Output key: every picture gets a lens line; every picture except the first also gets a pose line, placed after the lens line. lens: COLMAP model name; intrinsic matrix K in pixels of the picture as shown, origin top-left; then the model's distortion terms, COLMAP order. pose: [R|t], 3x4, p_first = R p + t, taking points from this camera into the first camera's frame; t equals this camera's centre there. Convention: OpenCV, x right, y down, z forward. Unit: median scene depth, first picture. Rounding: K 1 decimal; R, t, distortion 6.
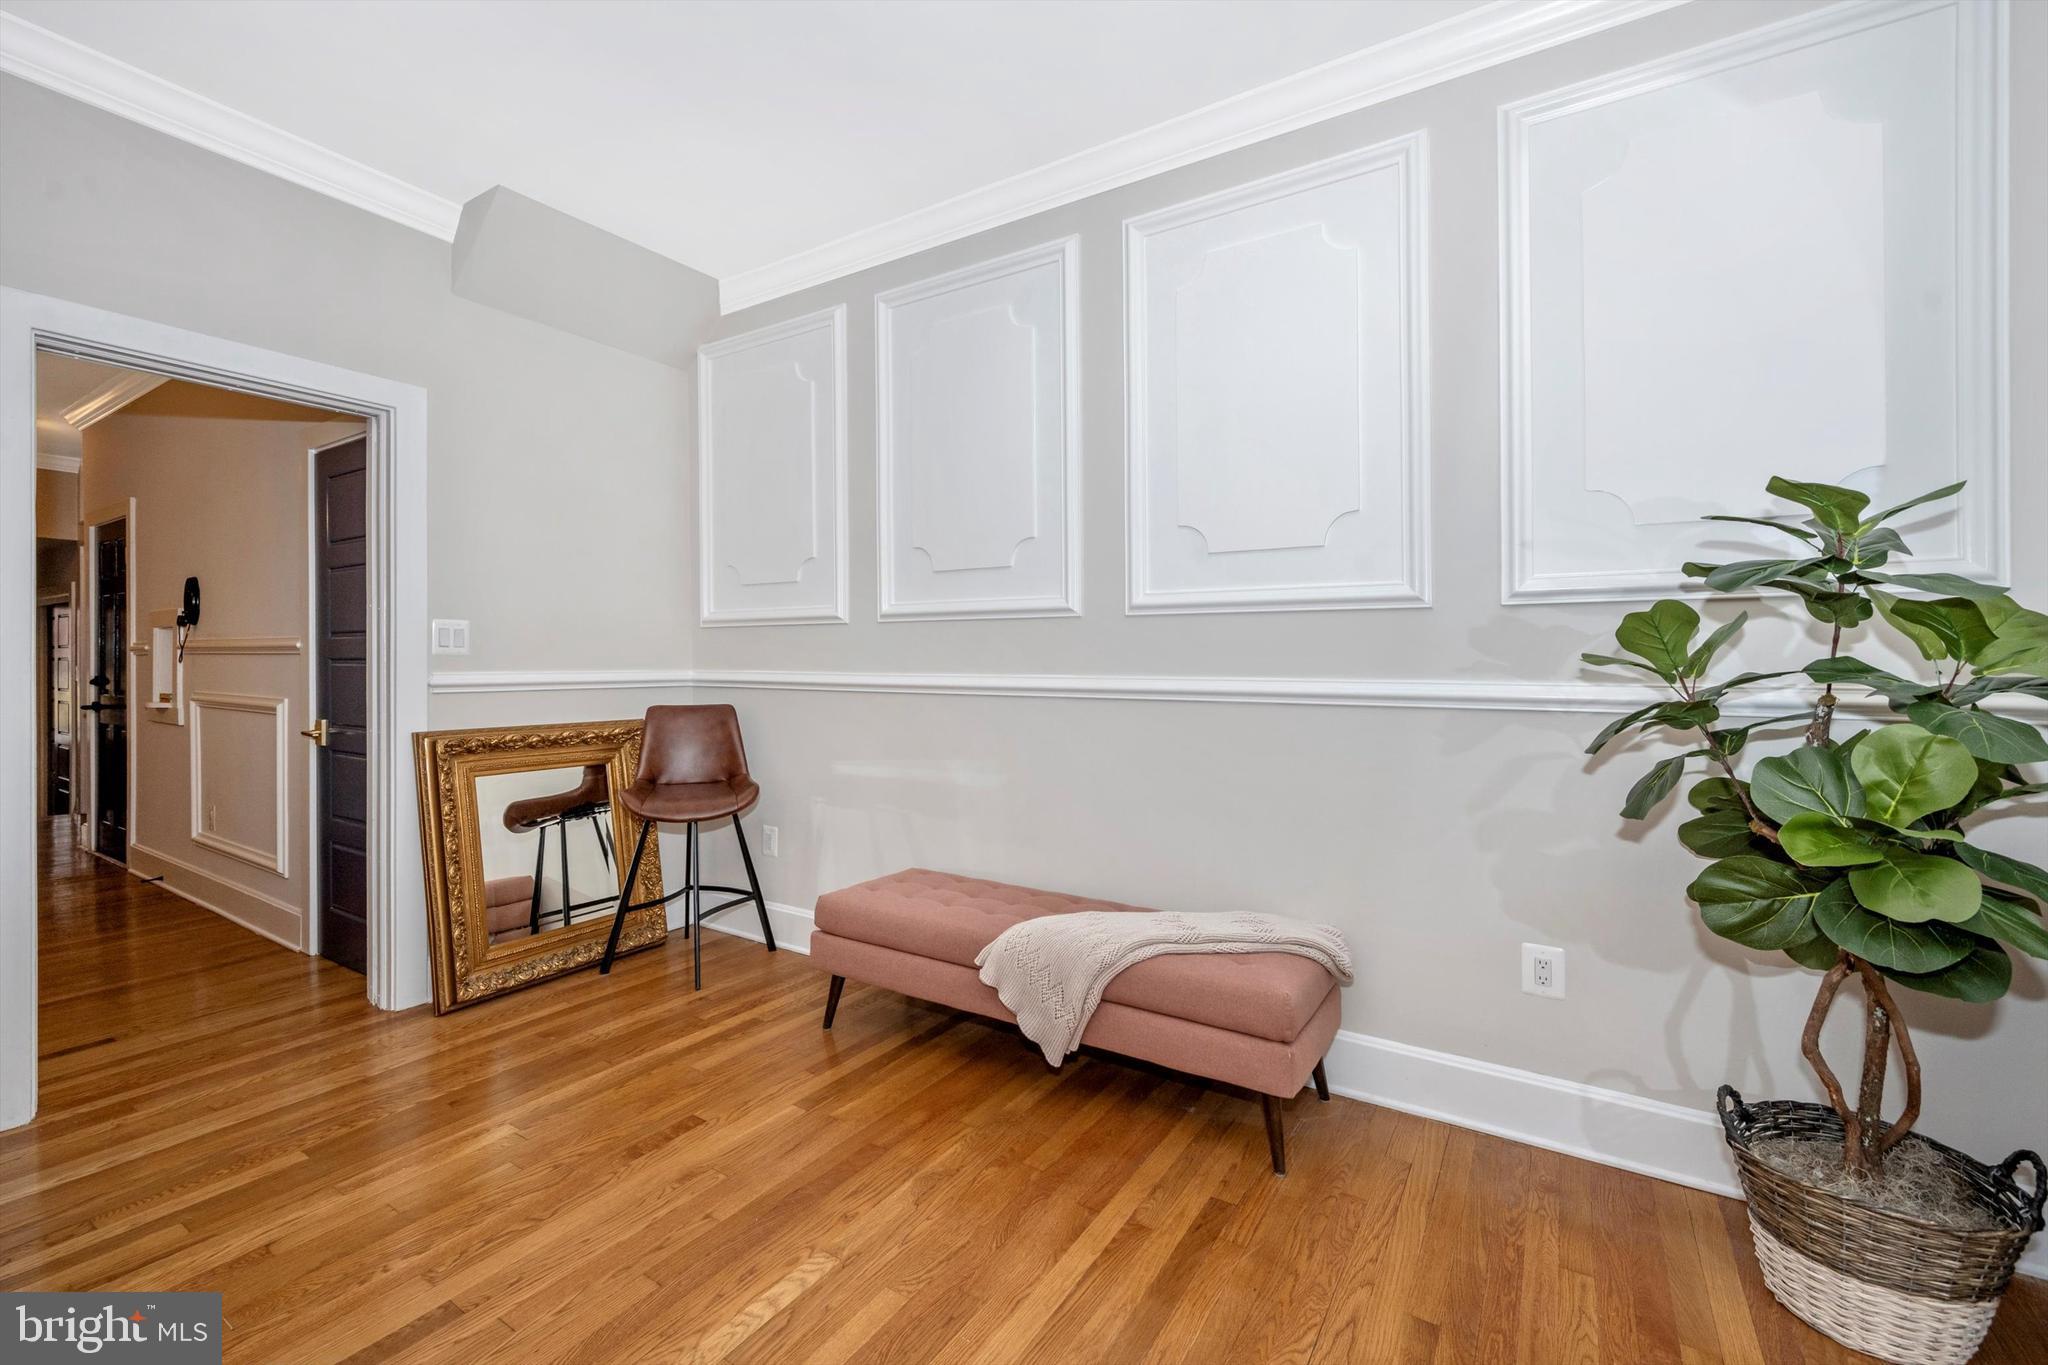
lens RADIAL K [[841.4, 0, 1024.6], [0, 841.4, 663.2], [0, 0, 1]] dist [-0.000547, -0.000234]
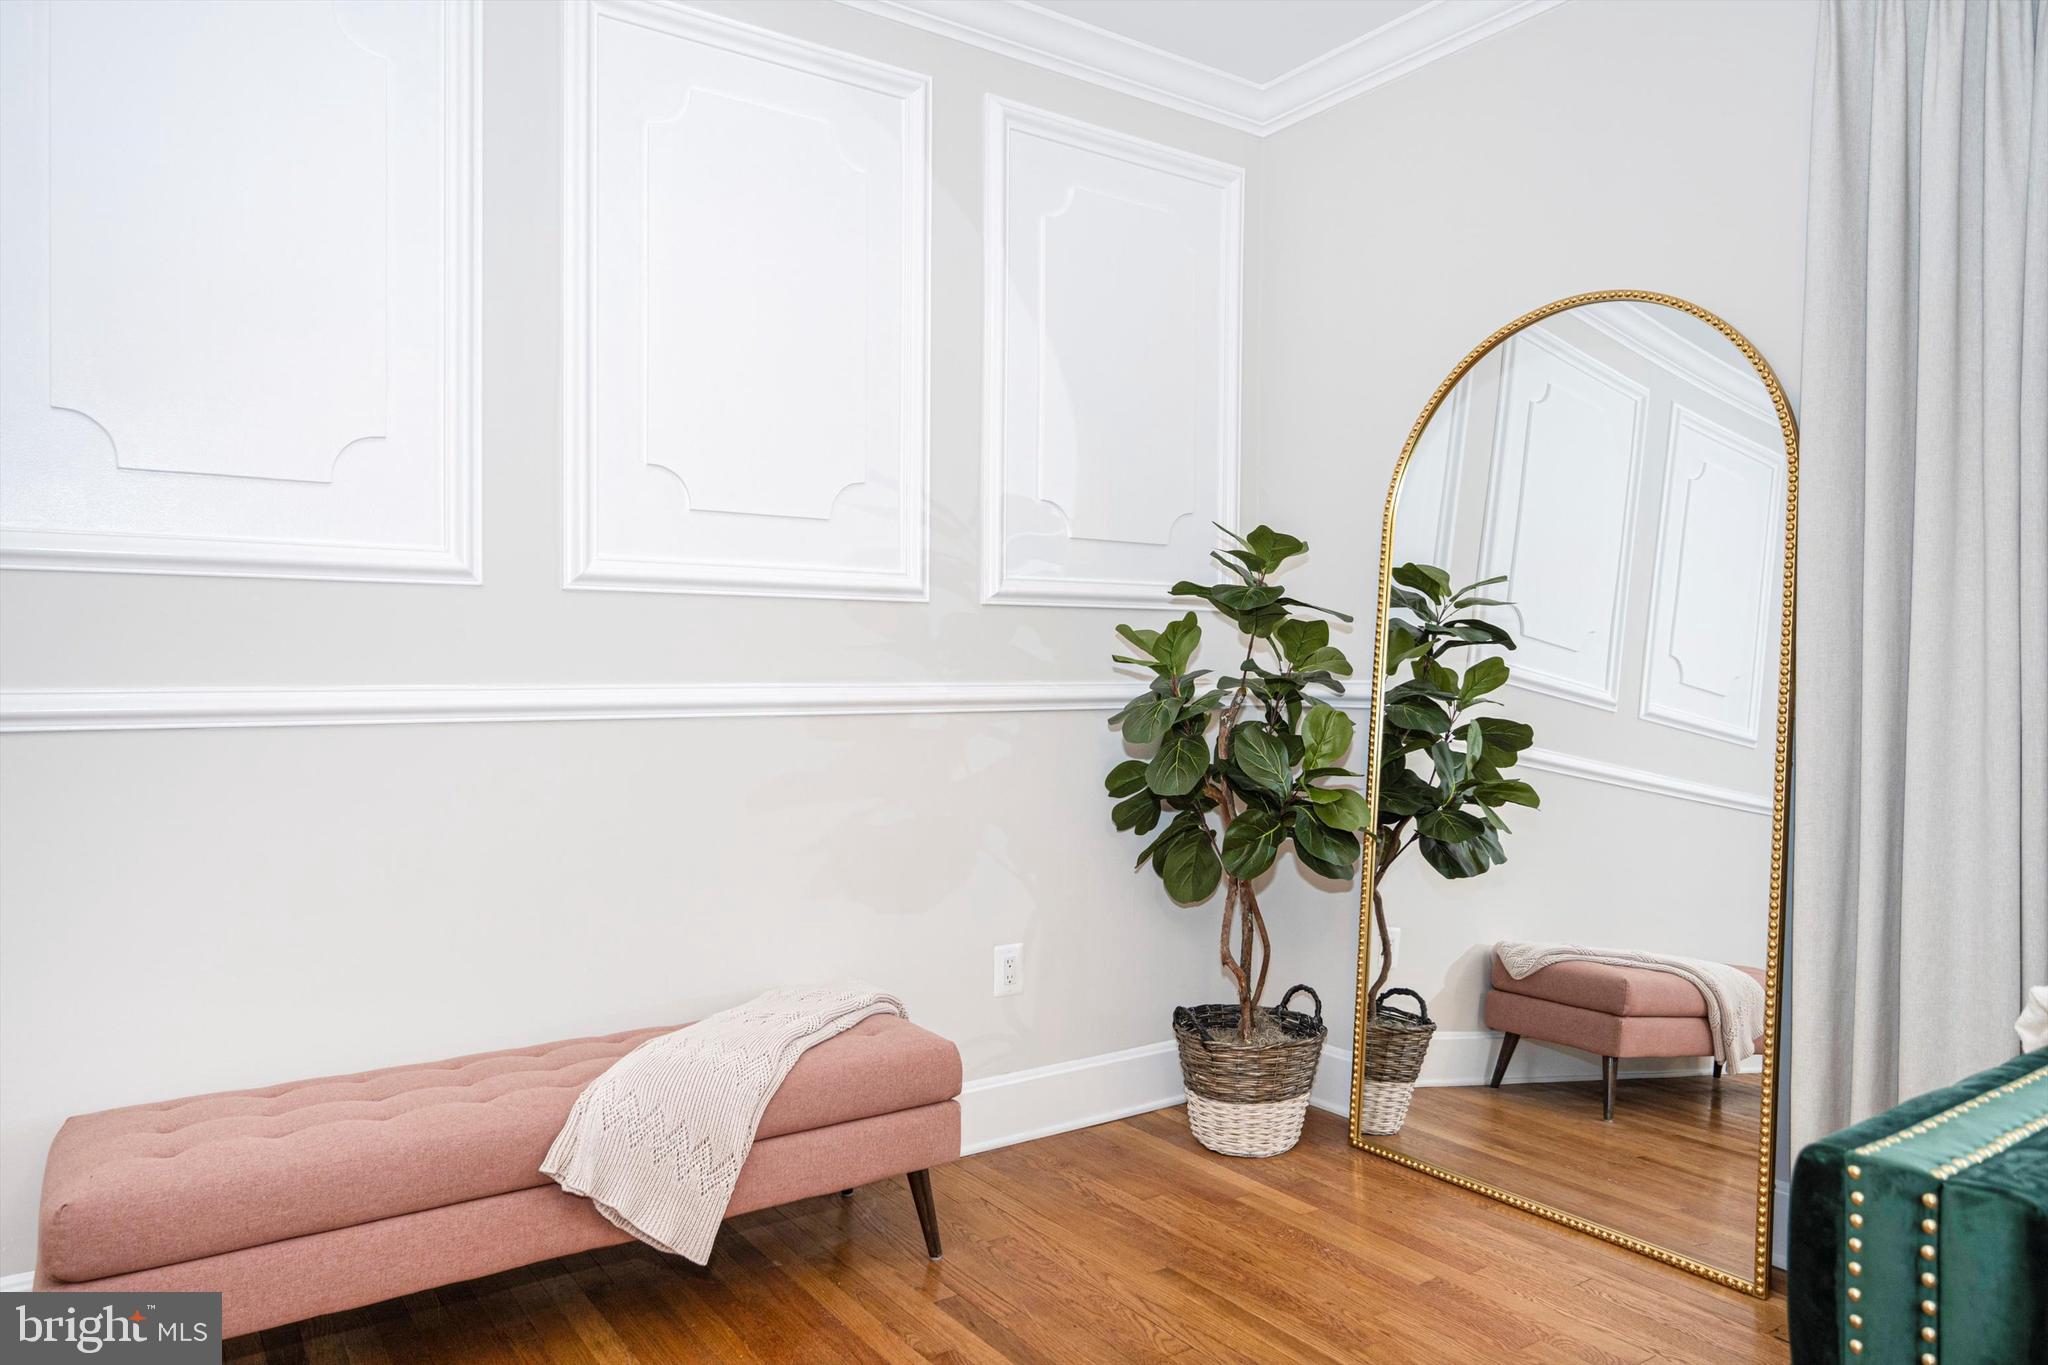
lens RADIAL K [[1359.3, 0, 1024.0], [0, 1359.3, 682.5], [0, 0, 1]] dist [0.001675, -0.000265]
pose [[0.390064, -0.011030, 0.920722, -0.870417], [0.003598, 0.999939, 0.010455, 0.005358], [-0.920781, -0.000766, 0.390079, 0.349467]]
